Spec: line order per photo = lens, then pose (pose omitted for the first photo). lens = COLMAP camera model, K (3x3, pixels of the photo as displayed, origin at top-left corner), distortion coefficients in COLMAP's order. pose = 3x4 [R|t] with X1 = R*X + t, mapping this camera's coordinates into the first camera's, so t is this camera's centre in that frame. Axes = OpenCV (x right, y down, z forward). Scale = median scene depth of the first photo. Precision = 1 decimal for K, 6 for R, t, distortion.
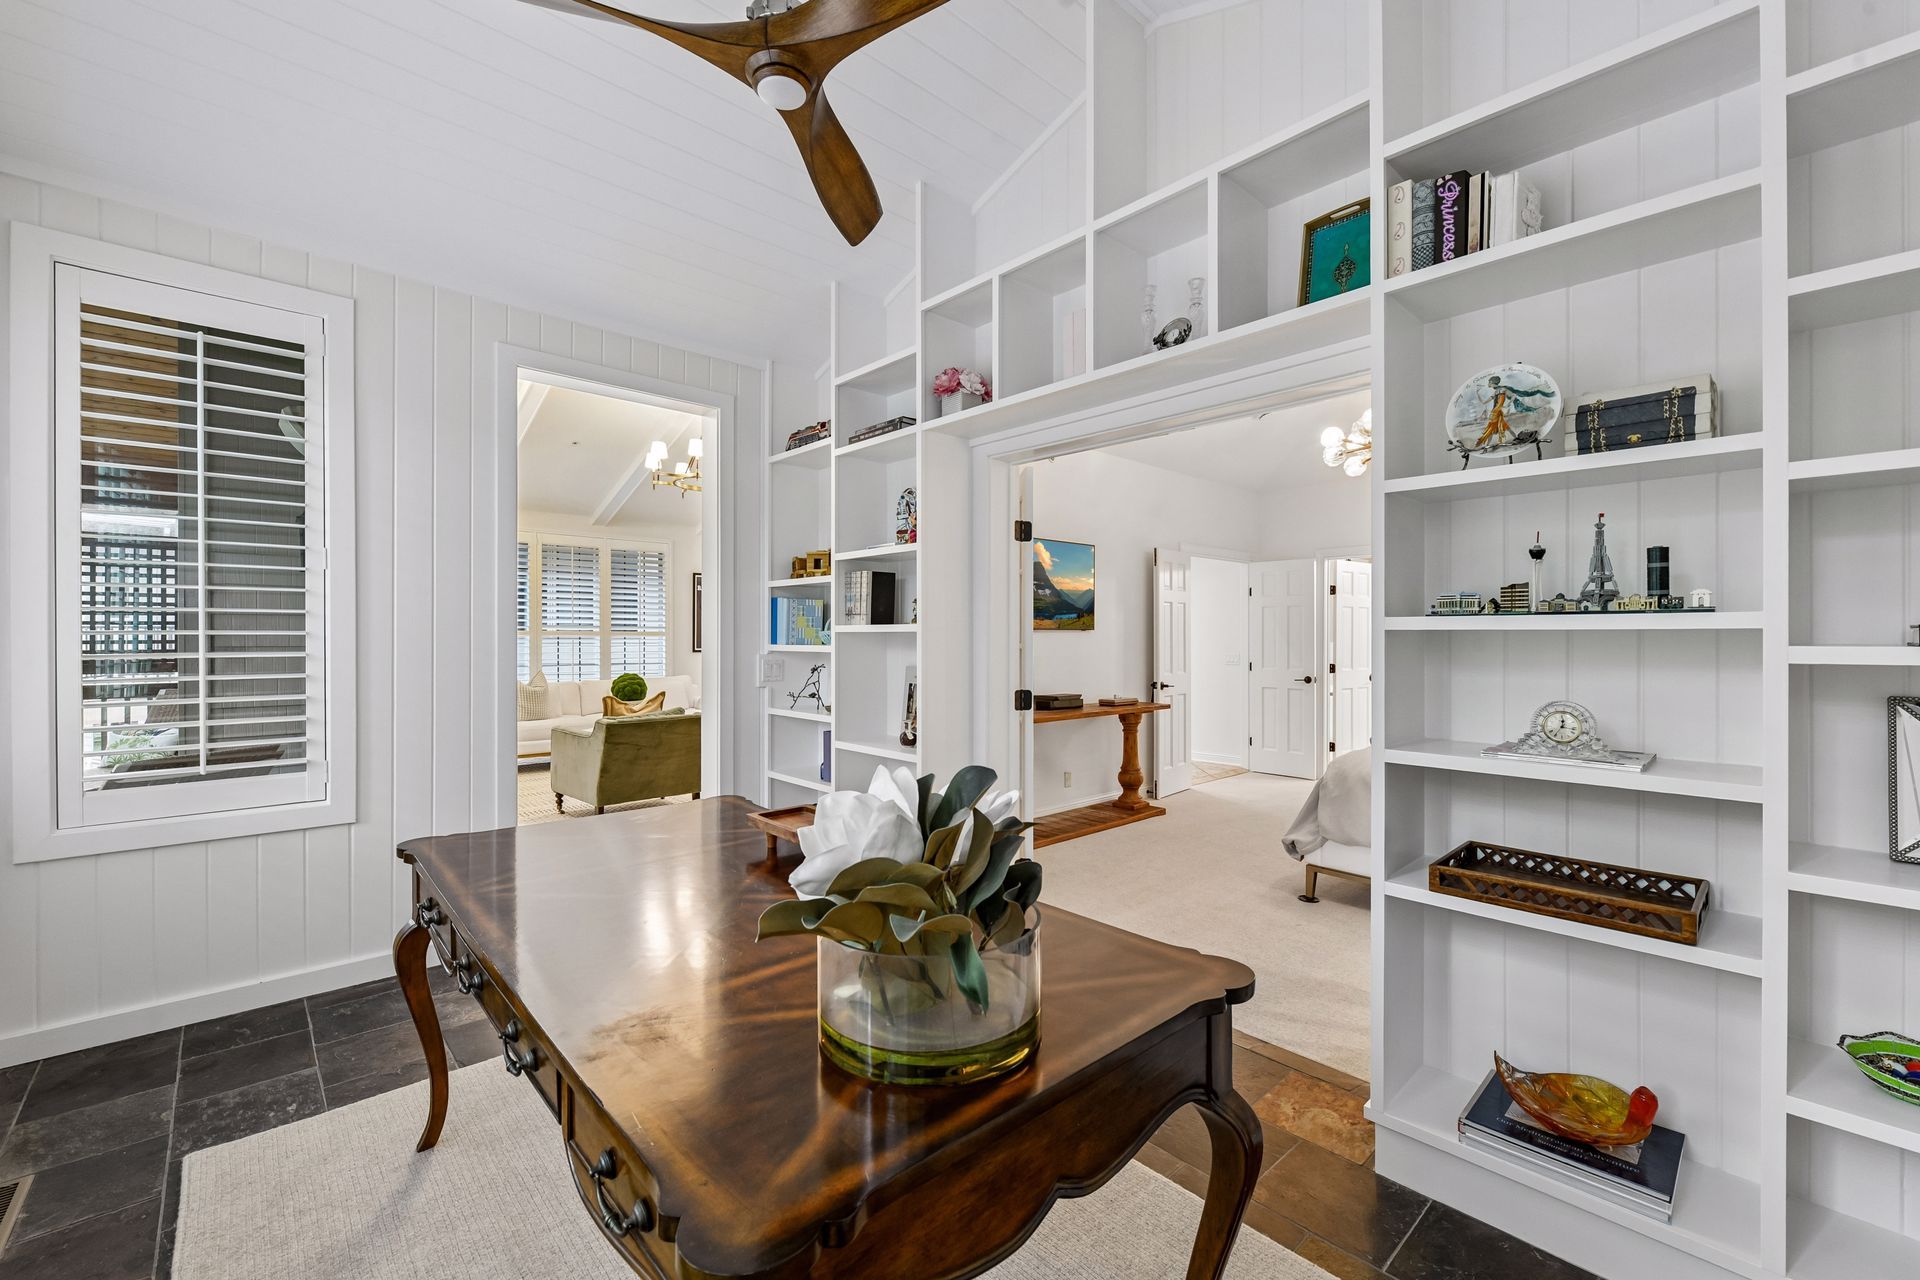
lens RADIAL K [[792.8, 0, 964.9], [0, 792.8, 629.8], [0, 0, 1]] dist [-0.012420, -0.000269]
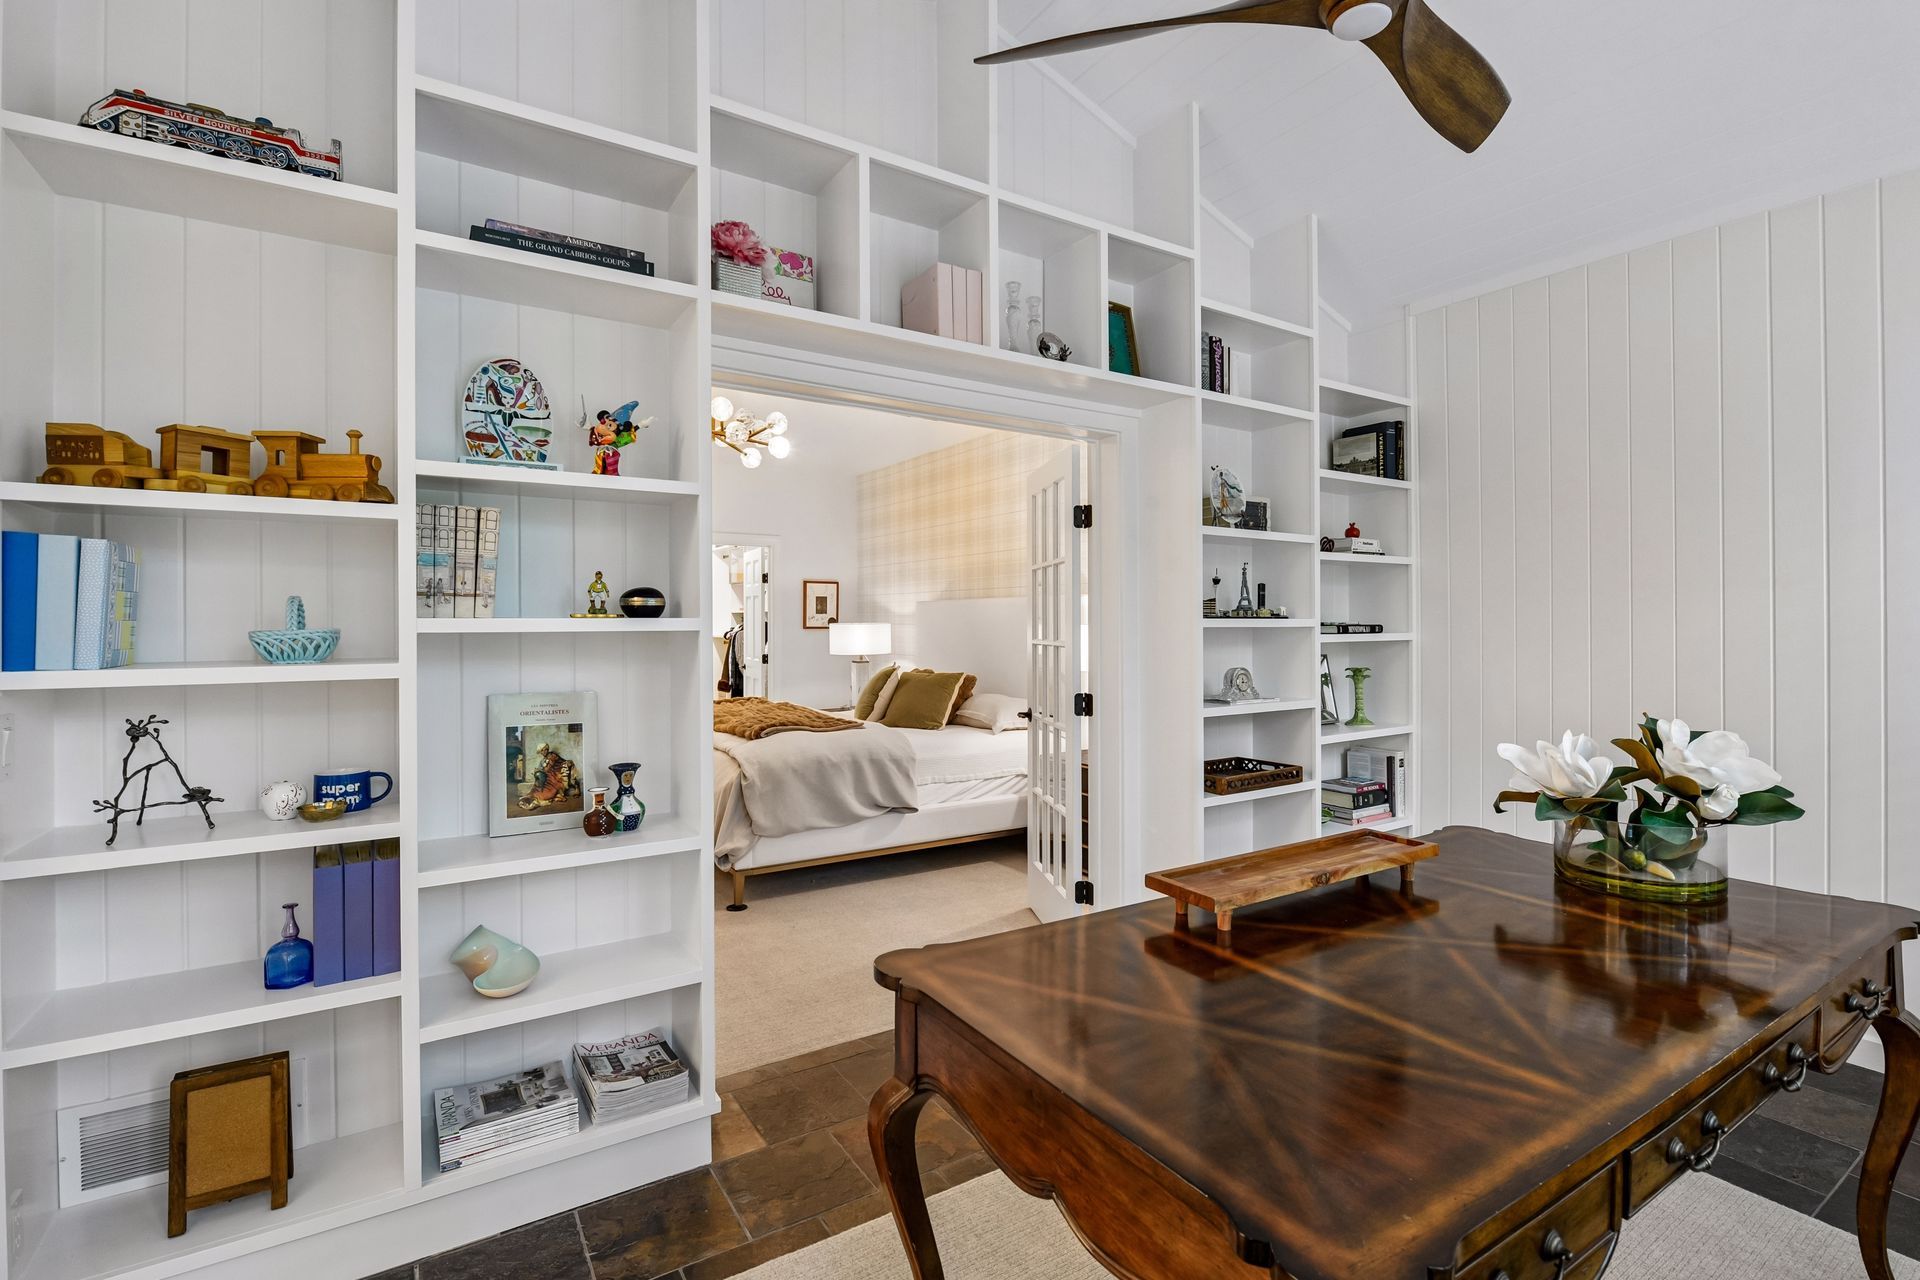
lens RADIAL K [[832.8, 0, 949.8], [0, 832.8, 634.2], [0, 0, 1]] dist [-0.007082, -0.000478]
pose [[0.198718, -0.003457, 0.980051, -0.740985], [0.003889, 0.999989, 0.002738, 0.006092], [-0.980049, 0.003267, 0.198729, 0.786661]]
